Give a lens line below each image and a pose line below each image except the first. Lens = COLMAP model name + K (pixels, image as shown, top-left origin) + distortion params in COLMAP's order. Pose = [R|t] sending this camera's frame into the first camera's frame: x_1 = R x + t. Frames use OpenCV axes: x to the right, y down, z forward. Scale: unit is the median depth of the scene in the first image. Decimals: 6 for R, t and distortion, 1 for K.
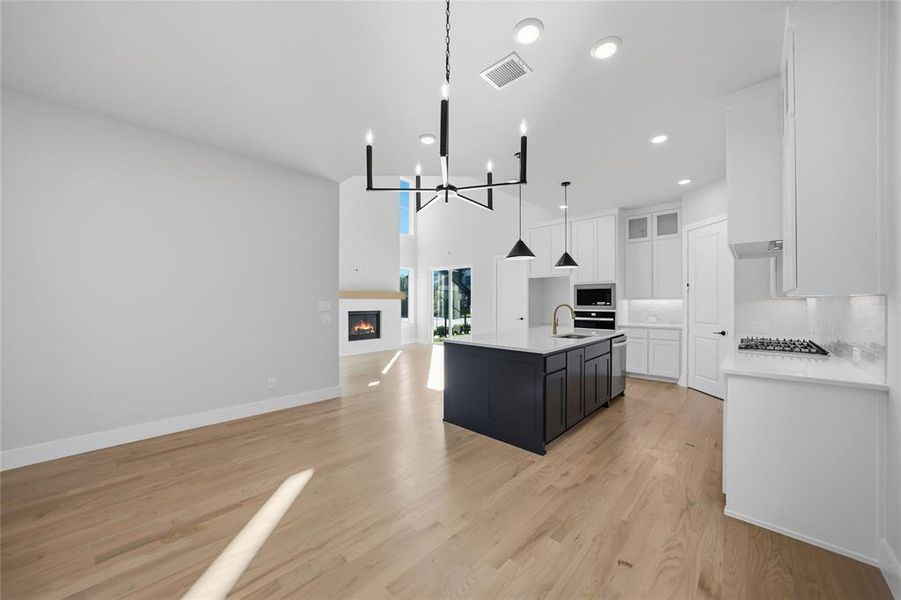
lens RADIAL K [[324.5, 0, 454.8], [0, 324.5, 303.7], [0, 0, 1]] dist [-0.026262, 0.006795]
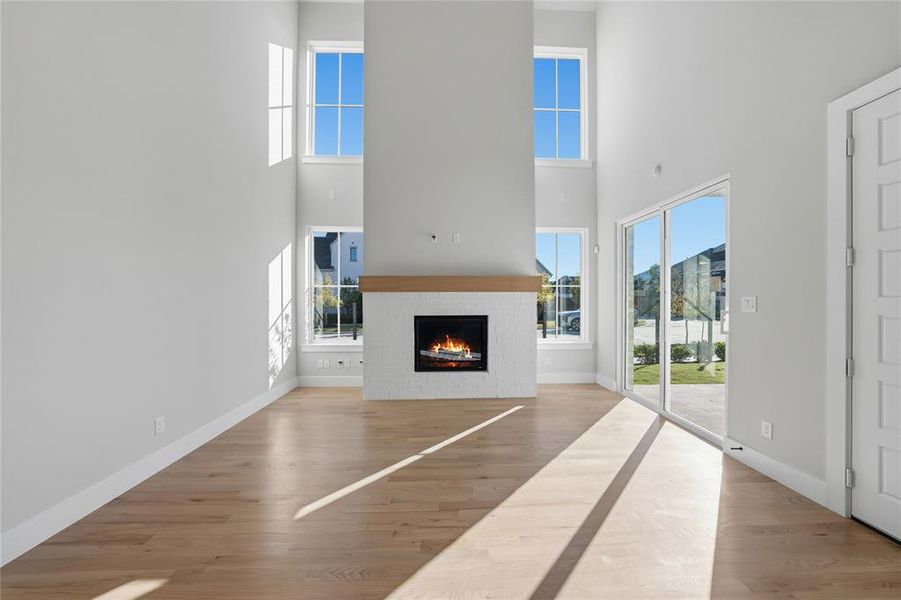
lens RADIAL K [[318.8, 0, 456.3], [0, 318.8, 299.8], [0, 0, 1]] dist [-0.029219, 0.006149]
pose [[0.703239, -0.000615, -0.710953, 0.126131], [-0.000468, 0.999999, -0.001328, -0.003583], [0.710953, 0.001267, 0.703238, 0.928758]]
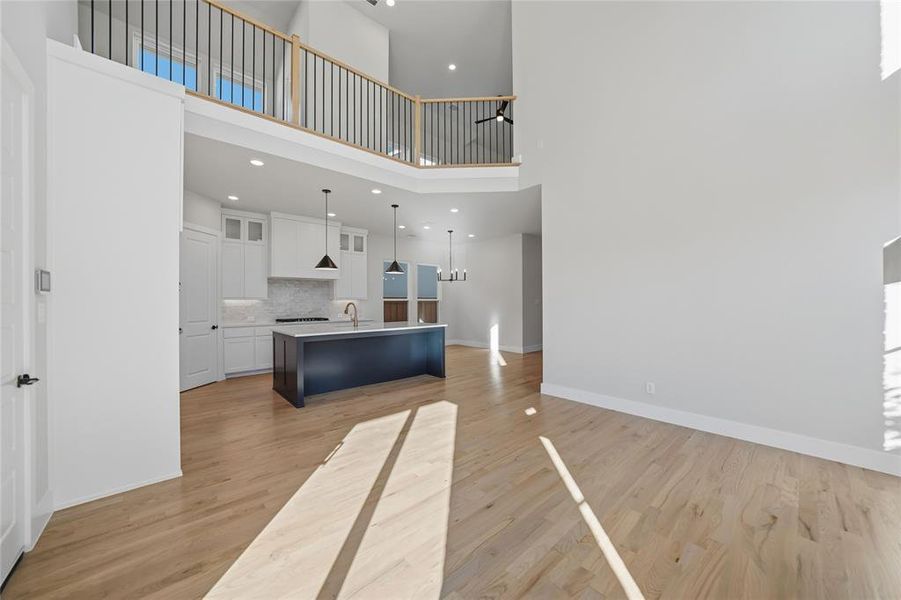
lens RADIAL K [[324.5, 0, 454.8], [0, 324.5, 303.7], [0, 0, 1]] dist [-0.026262, 0.006795]
pose [[-0.996684, 0.003180, 0.081307, -0.133131], [0.004424, 0.999876, 0.015123, -0.009704], [-0.081248, 0.015432, -0.996574, 1.612460]]
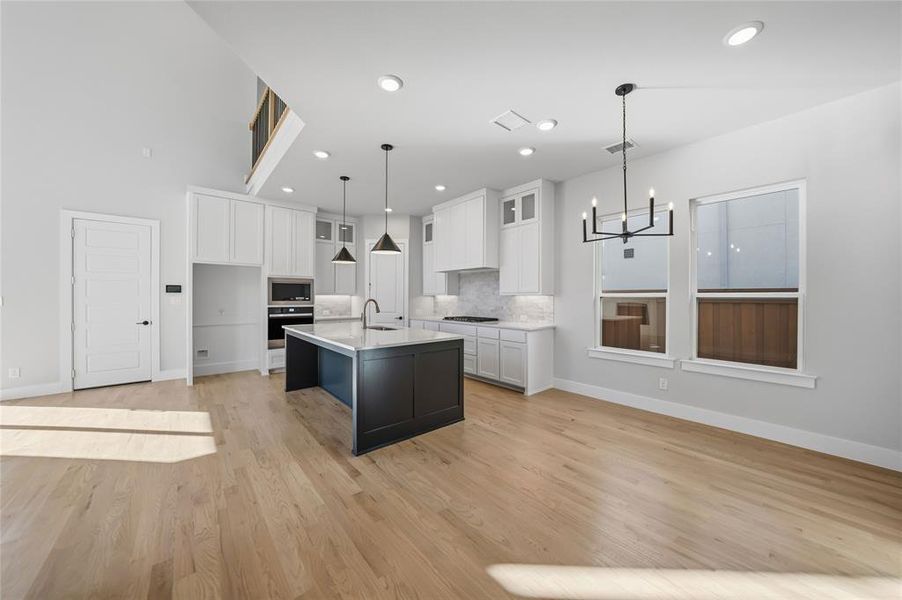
lens RADIAL K [[316.4, 0, 454.8], [0, 316.4, 299.1], [0, 0, 1]] dist [-0.016519, 0.000046]
pose [[0.104301, -0.004360, 0.994536, -0.465654], [0.002765, 0.999988, 0.004094, -0.002008], [-0.994542, 0.002323, 0.104311, 0.443538]]
